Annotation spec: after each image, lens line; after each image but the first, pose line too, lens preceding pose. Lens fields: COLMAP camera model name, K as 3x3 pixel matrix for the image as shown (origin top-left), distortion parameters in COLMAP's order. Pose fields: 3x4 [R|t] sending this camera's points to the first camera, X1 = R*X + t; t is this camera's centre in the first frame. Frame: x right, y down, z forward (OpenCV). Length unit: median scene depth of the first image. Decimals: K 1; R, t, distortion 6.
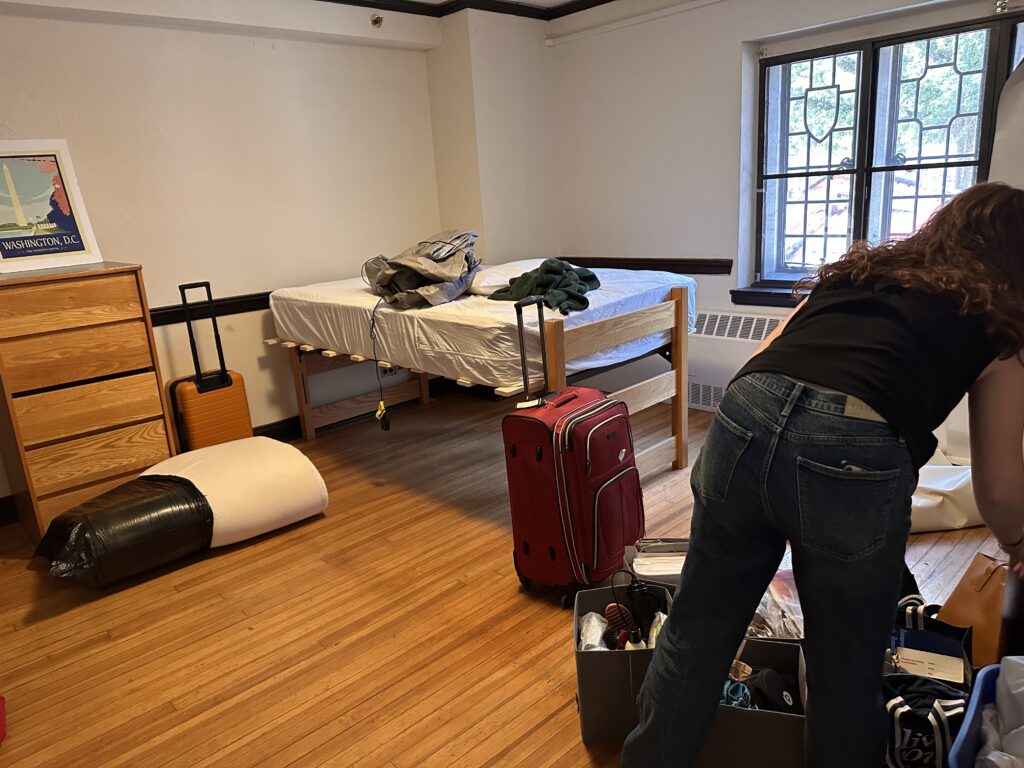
lens RADIAL K [[729.9, 0, 512.0], [0, 729.9, 384.0], [0, 0, 1]] dist [0.119389, -0.141212]
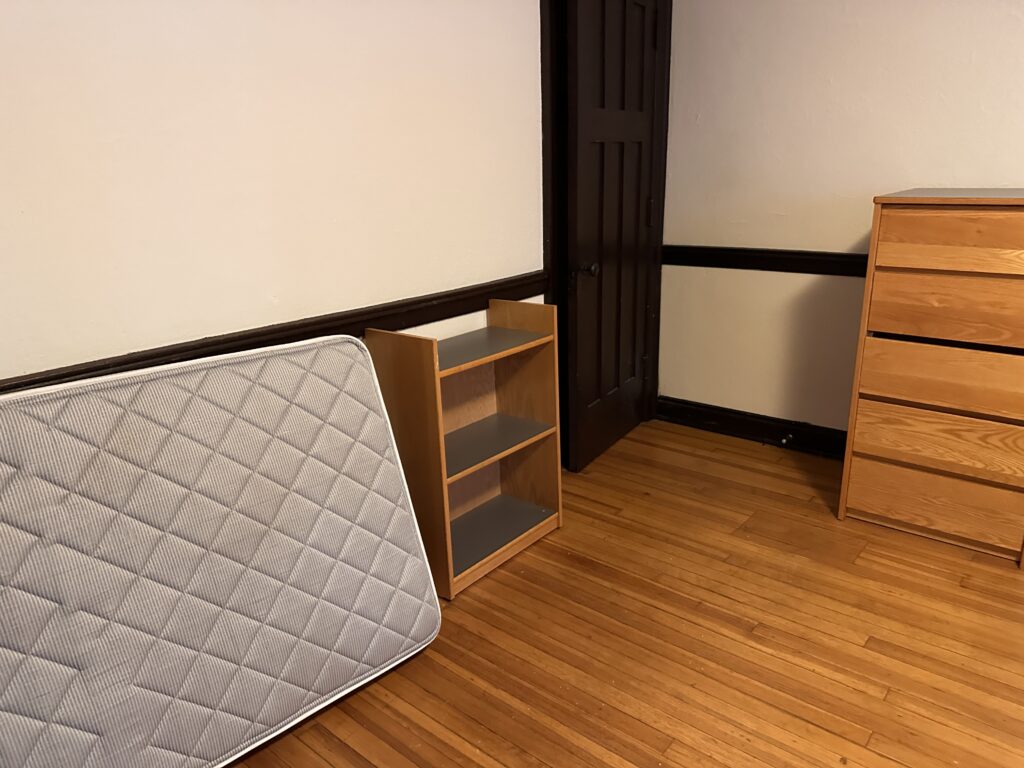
lens RADIAL K [[729.9, 0, 512.0], [0, 729.9, 384.0], [0, 0, 1]] dist [0.119389, -0.141212]
pose [[0.124722, 0.350805, -0.928106, 0.090106], [-0.238898, 0.918508, 0.315074, -0.095152], [0.963002, 0.182426, 0.198365, 0.413786]]
